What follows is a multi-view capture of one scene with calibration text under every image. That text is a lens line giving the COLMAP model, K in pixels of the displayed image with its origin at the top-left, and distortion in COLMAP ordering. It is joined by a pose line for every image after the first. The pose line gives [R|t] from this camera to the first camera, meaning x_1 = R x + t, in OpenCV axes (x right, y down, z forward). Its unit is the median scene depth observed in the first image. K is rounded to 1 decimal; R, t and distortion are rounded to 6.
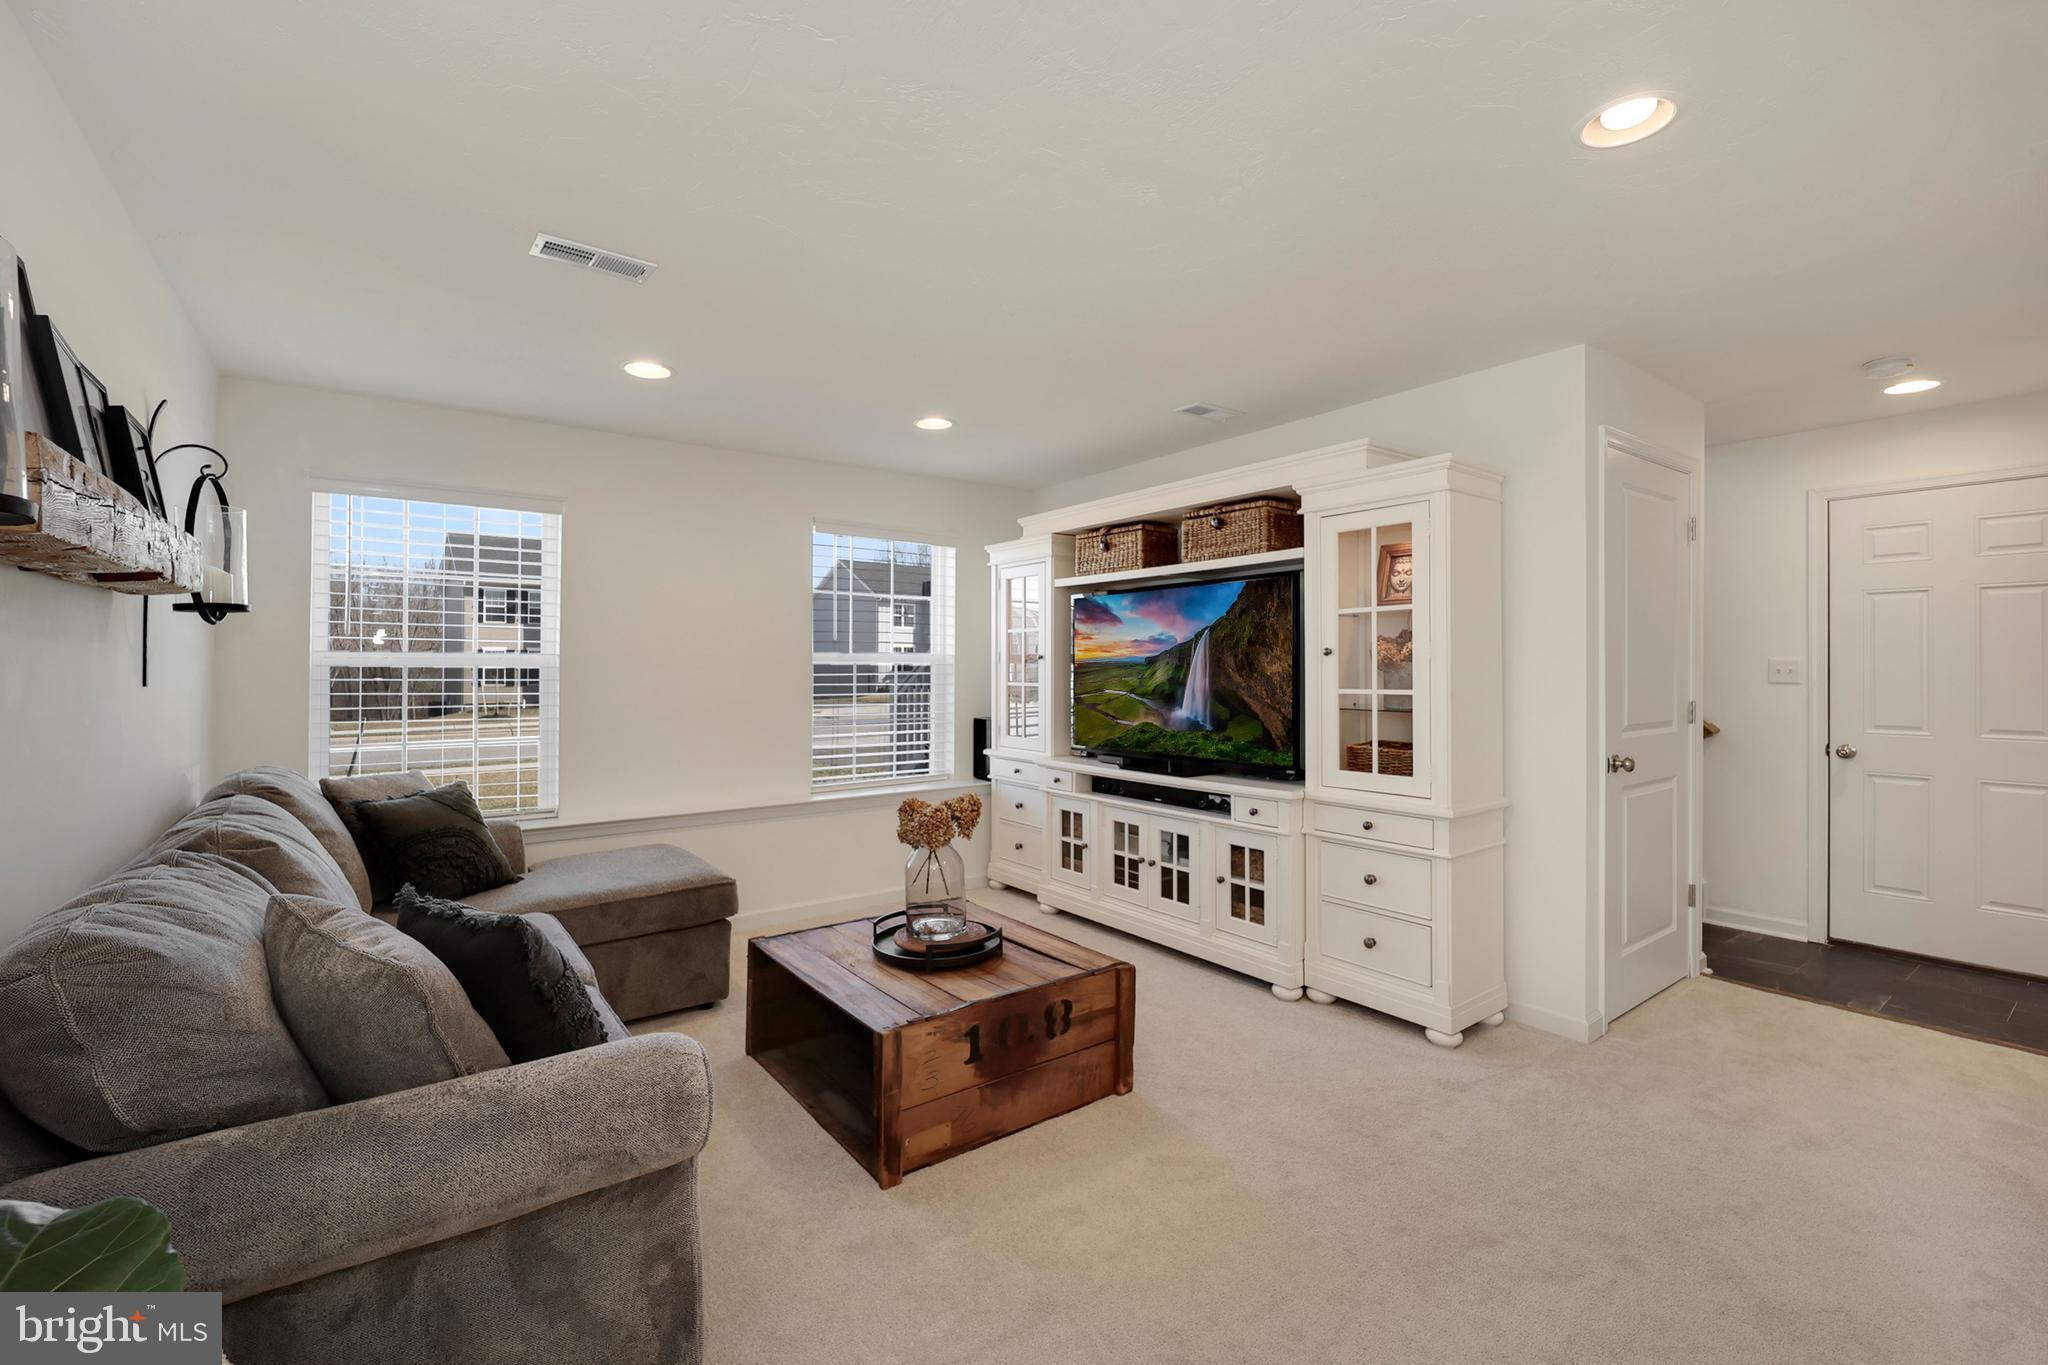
lens RADIAL K [[842.2, 0, 1034.7], [0, 842.2, 672.8], [0, 0, 1]] dist [0.001078, -0.005772]
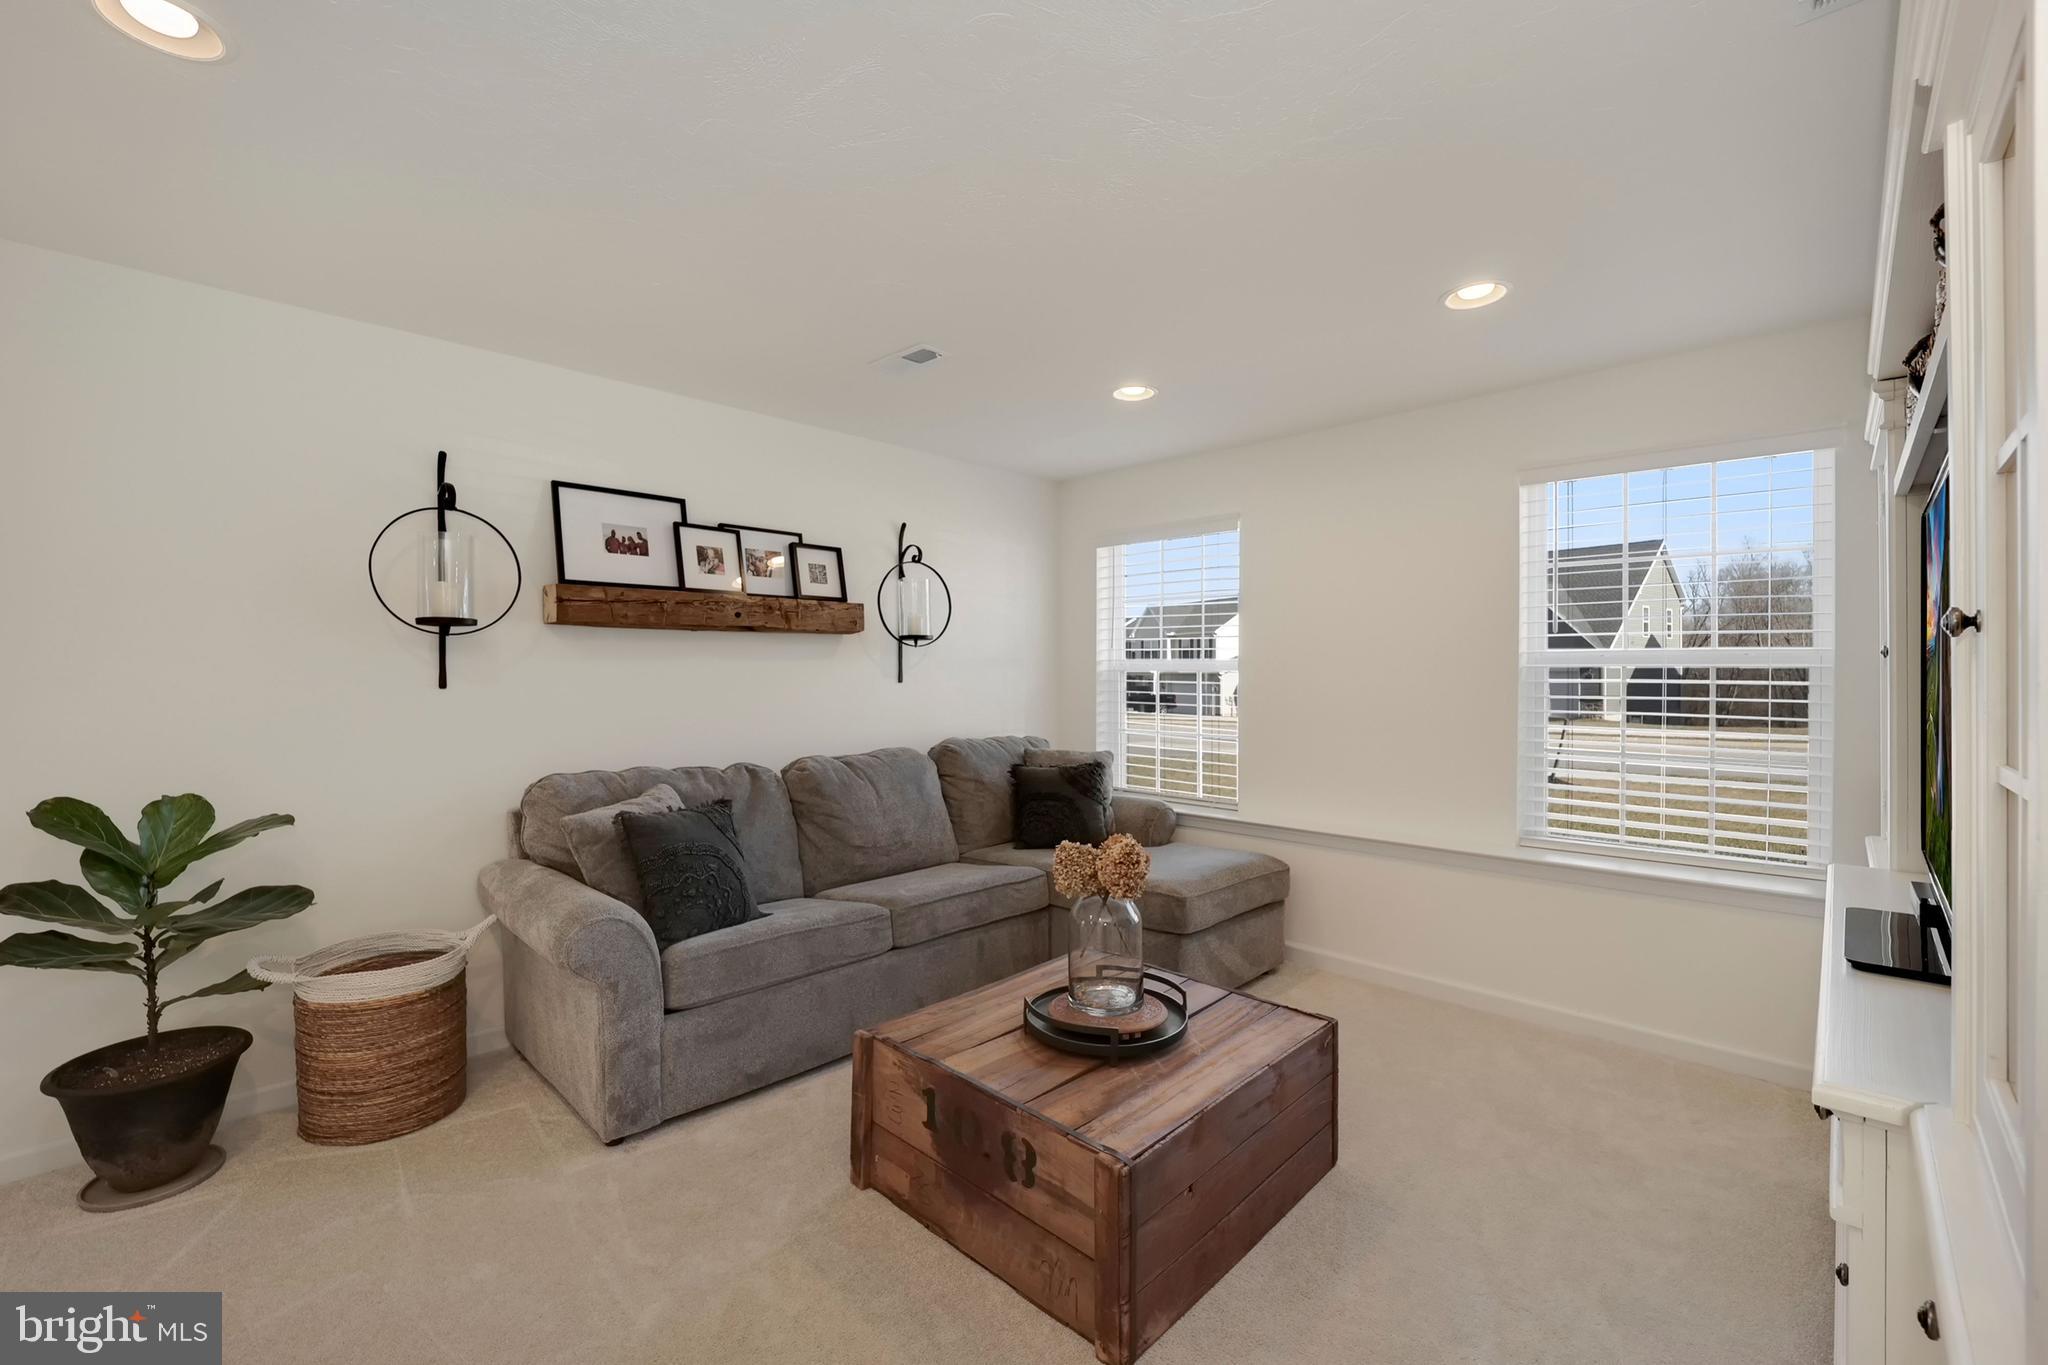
lens RADIAL K [[842.2, 0, 1013.1], [0, 842.2, 696.5], [0, 0, 1]] dist [0.001078, -0.005772]
pose [[0.162957, 0.027433, -0.986252, 0.715231], [-0.005796, 0.999623, 0.026847, -0.004128], [0.986616, 0.001342, 0.163055, 0.865219]]
